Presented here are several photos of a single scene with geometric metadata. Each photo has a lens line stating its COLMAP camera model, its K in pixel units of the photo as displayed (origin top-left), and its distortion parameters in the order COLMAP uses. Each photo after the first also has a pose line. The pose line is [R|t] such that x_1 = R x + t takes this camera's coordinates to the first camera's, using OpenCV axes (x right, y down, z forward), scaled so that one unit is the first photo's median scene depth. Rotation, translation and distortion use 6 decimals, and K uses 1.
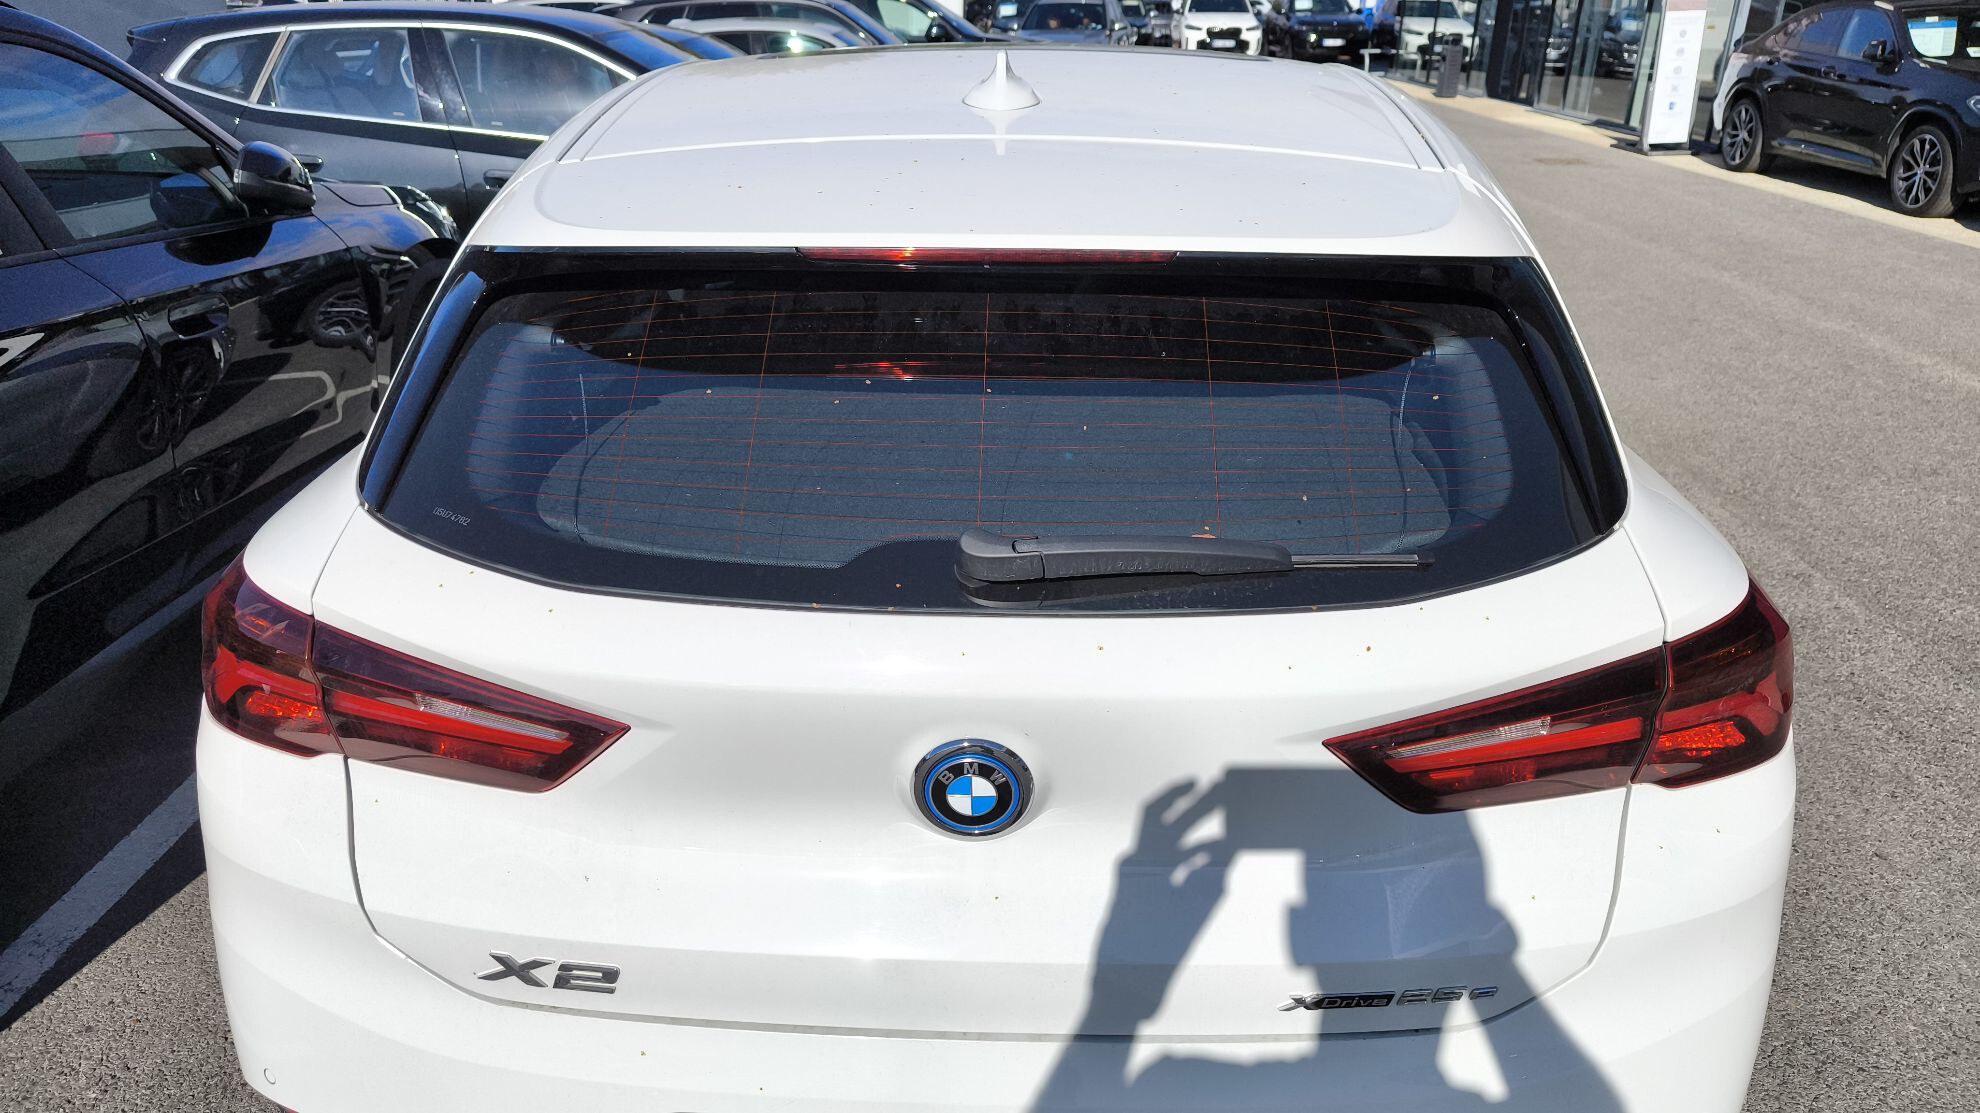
lens RADIAL K [[1395.4, 0, 990.0], [0, 1395.4, 556.5], [0, 0, 1]] dist [0.053468, -0.046533]
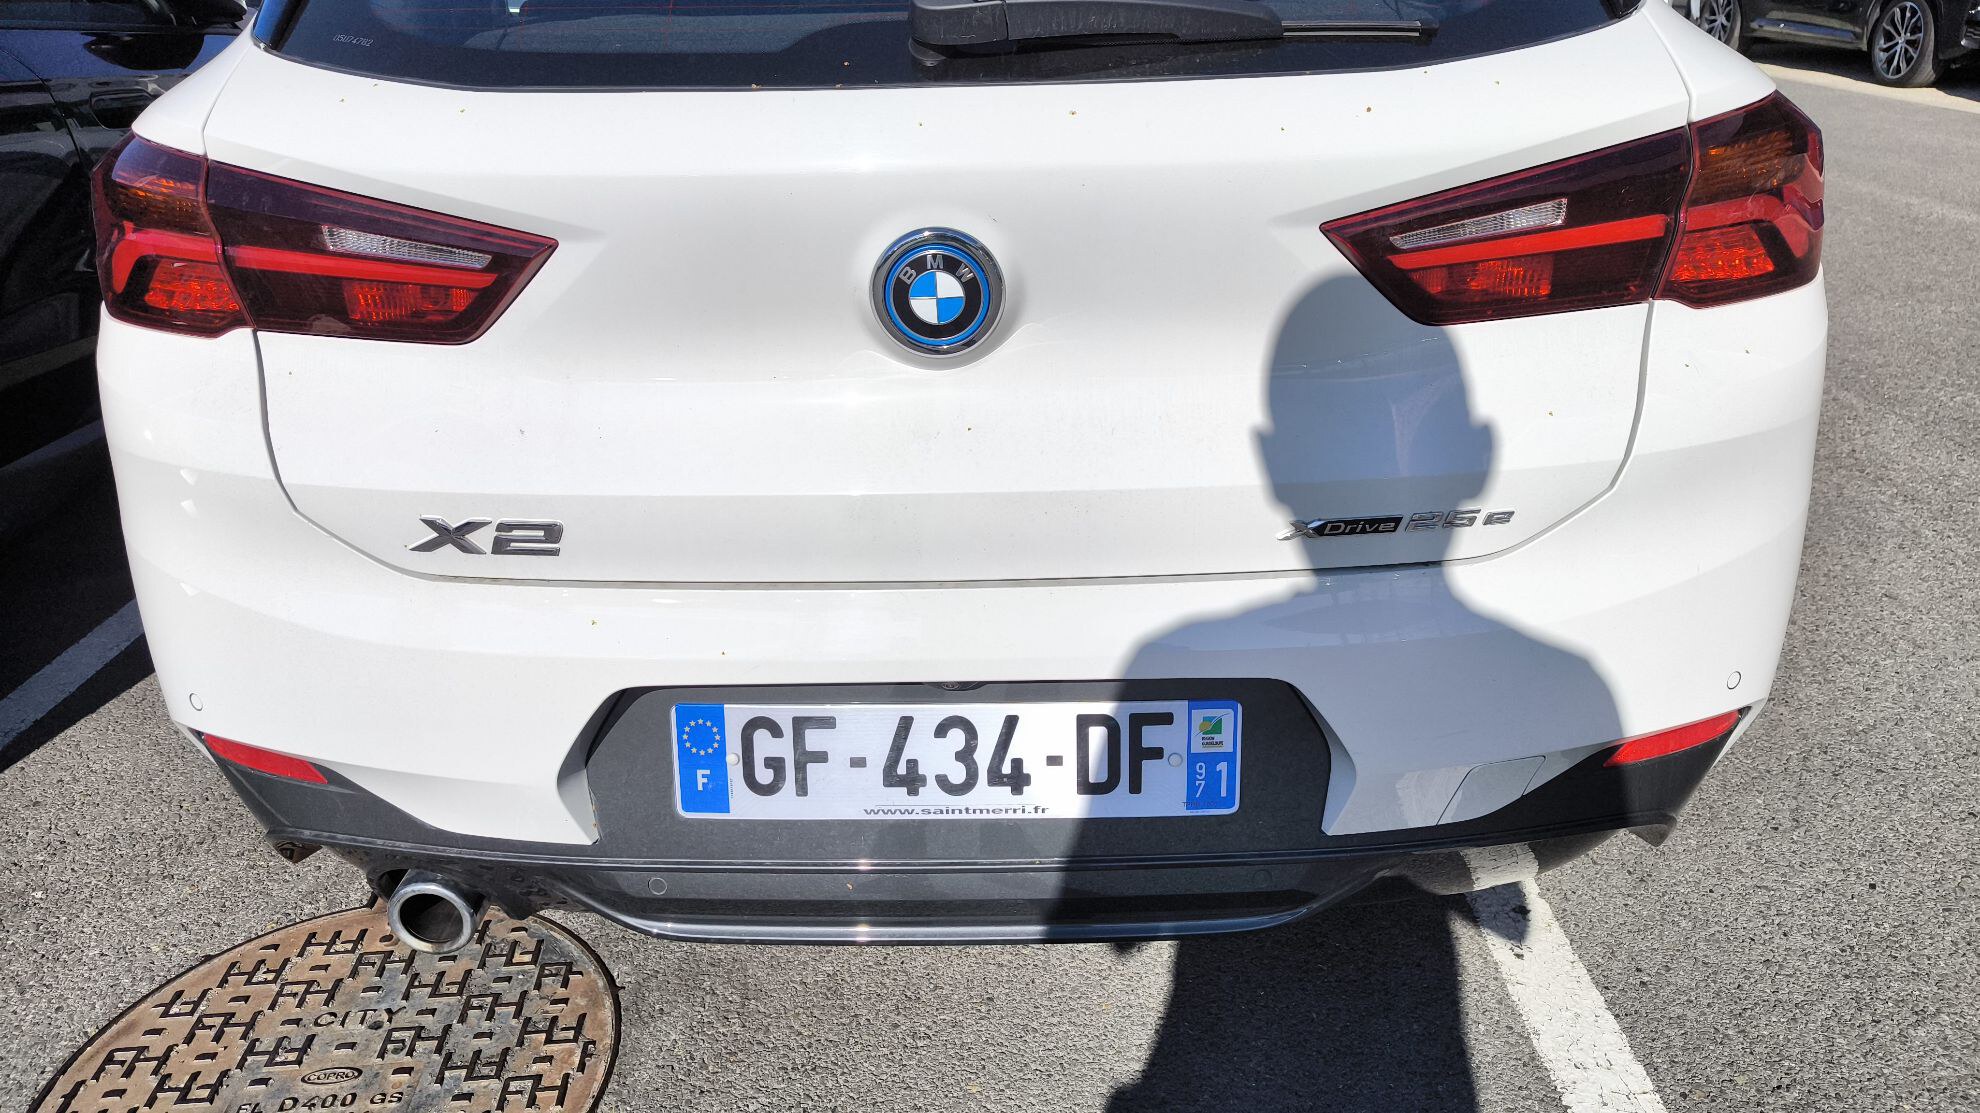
lens RADIAL K [[1395.4, 0, 990.0], [0, 1395.4, 556.5], [0, 0, 1]] dist [0.053468, -0.046533]
pose [[0.999367, -0.034308, 0.009372, 0.006220], [0.034018, 0.998985, 0.029514, 0.270617], [-0.010375, -0.029176, 0.999520, 0.072325]]
